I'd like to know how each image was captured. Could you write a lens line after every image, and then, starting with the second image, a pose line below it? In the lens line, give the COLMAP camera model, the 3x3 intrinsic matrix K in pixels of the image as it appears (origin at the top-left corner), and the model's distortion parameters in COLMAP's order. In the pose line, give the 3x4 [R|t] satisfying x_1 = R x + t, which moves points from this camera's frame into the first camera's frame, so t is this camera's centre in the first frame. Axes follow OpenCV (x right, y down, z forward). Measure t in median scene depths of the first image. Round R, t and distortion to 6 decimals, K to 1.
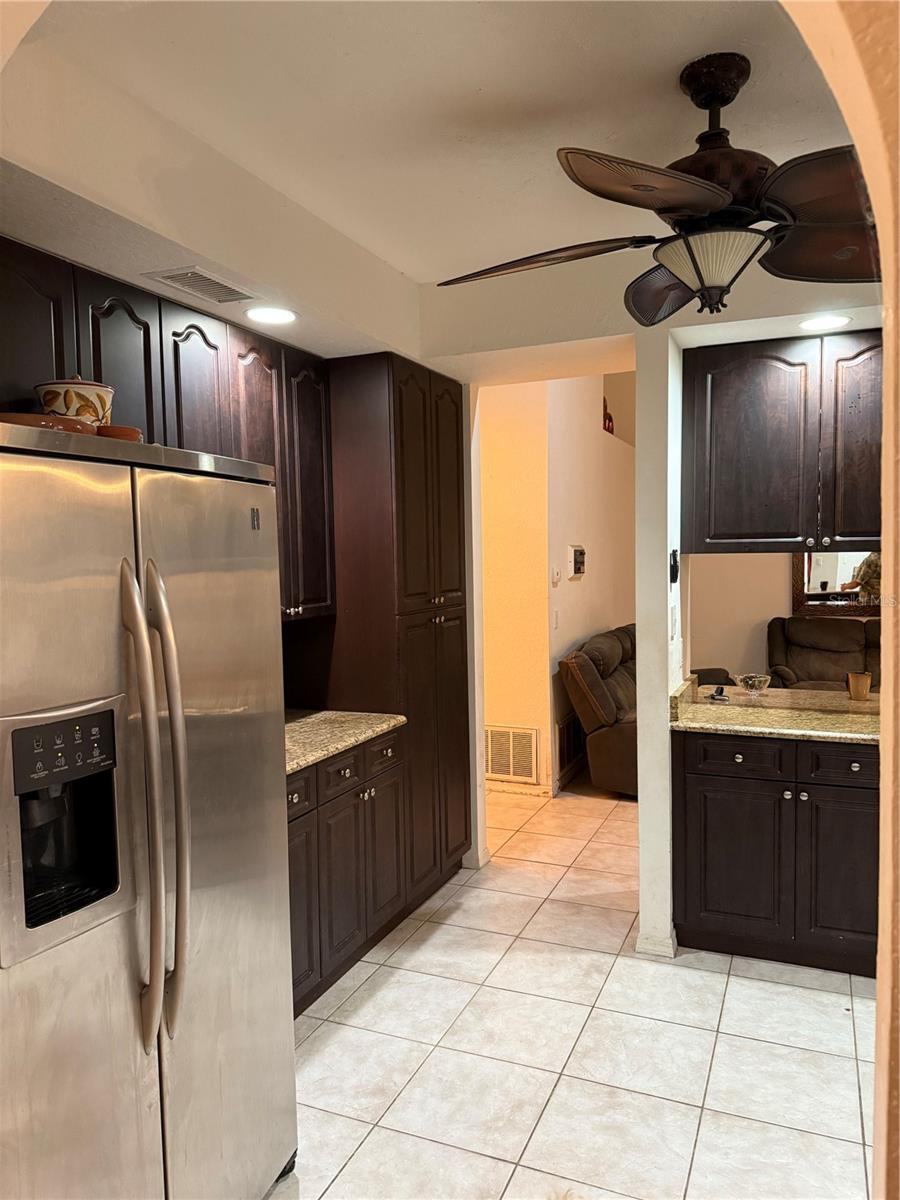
lens RADIAL K [[848.6, 0, 453.6], [0, 848.6, 602.5], [0, 0, 1]] dist [0.031709, -0.036990]
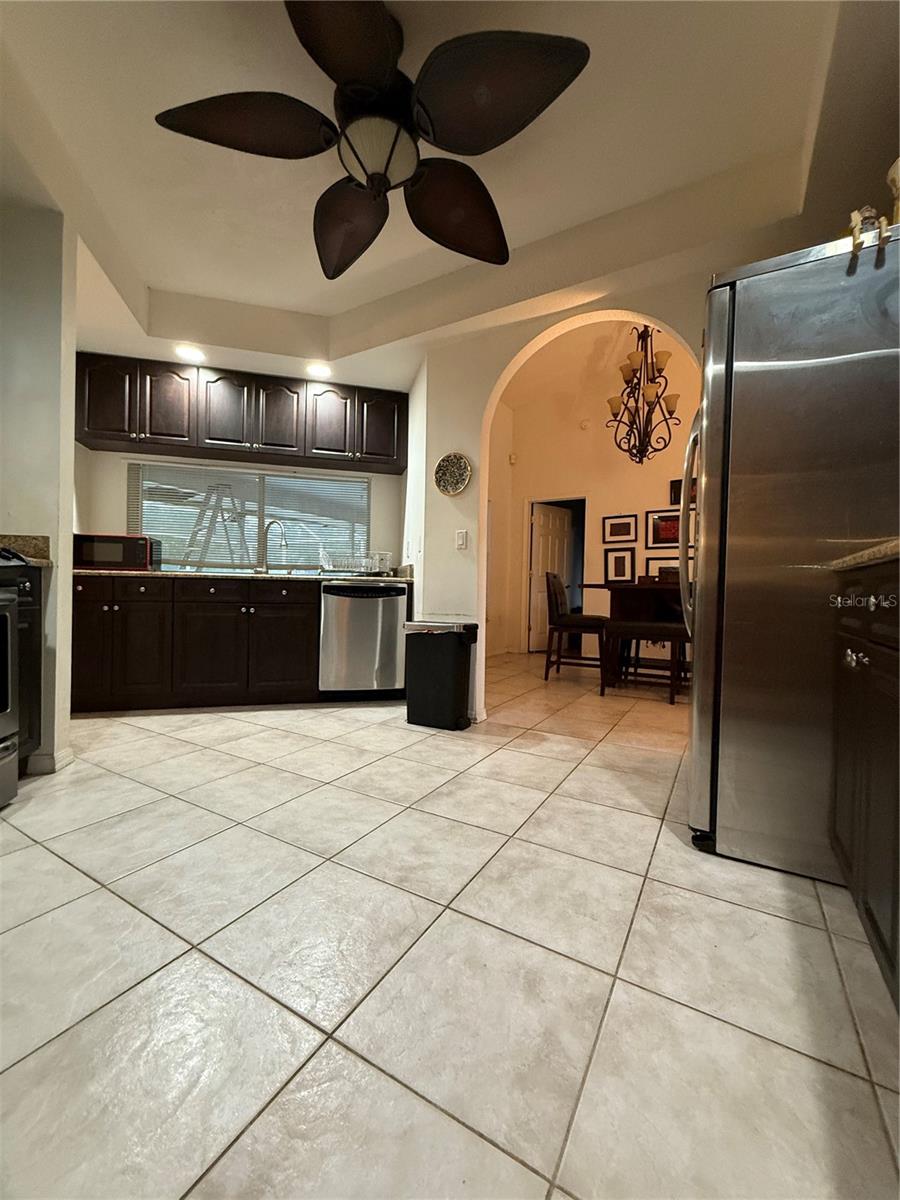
lens RADIAL K [[478.7, 0, 449.0], [0, 478.7, 597.1], [0, 0, 1]] dist [0.001630, 0.000326]
pose [[-0.991052, -0.004596, 0.133397, 0.051207], [0.004250, 0.997814, 0.065949, 0.178349], [-0.133409, 0.065926, -0.988866, 1.197391]]
